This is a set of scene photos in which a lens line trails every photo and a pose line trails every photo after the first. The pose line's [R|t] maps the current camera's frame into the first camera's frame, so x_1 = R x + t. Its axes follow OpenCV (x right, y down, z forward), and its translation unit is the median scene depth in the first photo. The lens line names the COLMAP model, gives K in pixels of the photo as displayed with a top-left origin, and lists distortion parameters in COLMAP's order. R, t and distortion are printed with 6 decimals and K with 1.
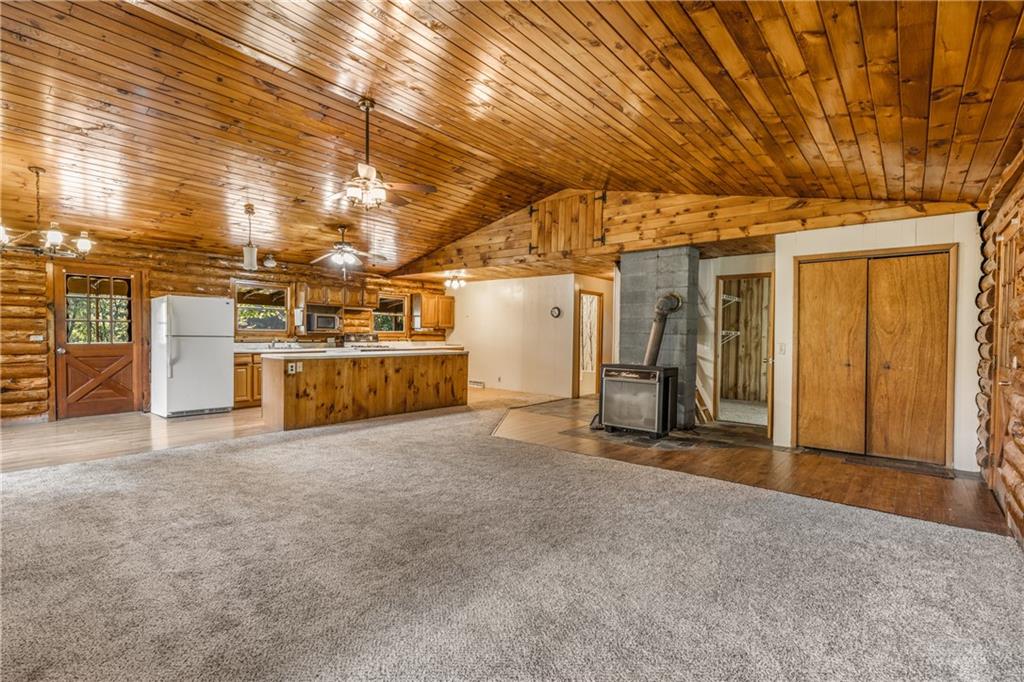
lens RADIAL K [[480.8, 0, 528.2], [0, 480.8, 341.5], [0, 0, 1]] dist [0.000562, -0.000019]
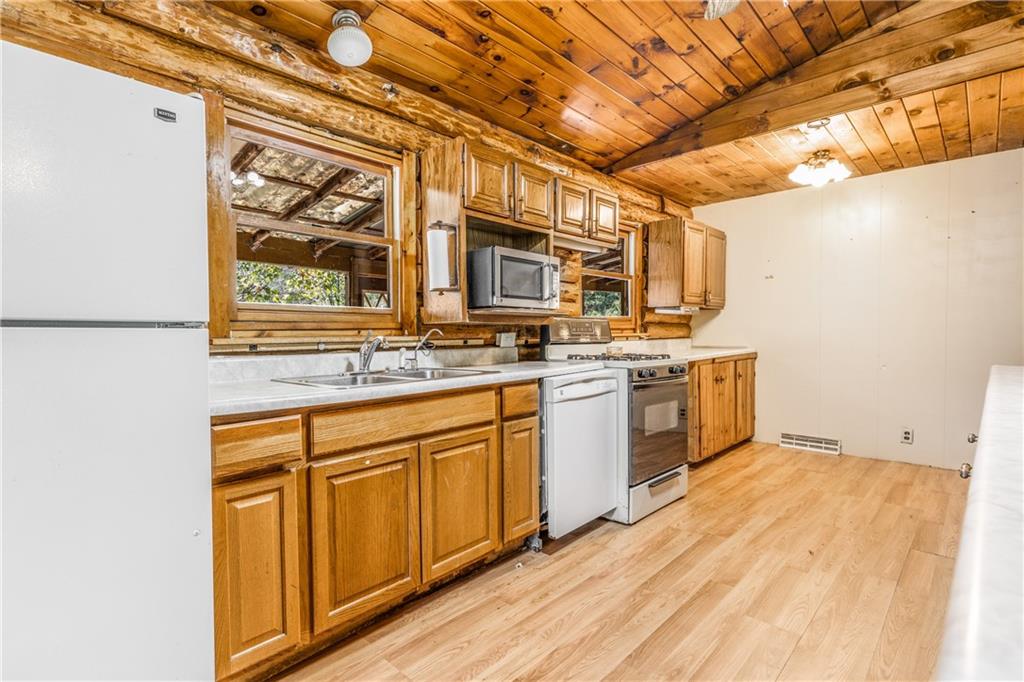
lens RADIAL K [[515.7, 0, 512.0], [0, 515.7, 341.0], [0, 0, 1]] dist [0.001307, 0.000208]
pose [[0.997697, -0.022740, -0.063903, -0.431929], [0.022753, 0.999741, -0.000535, -0.002144], [0.063899, -0.000921, 0.997956, 0.721792]]
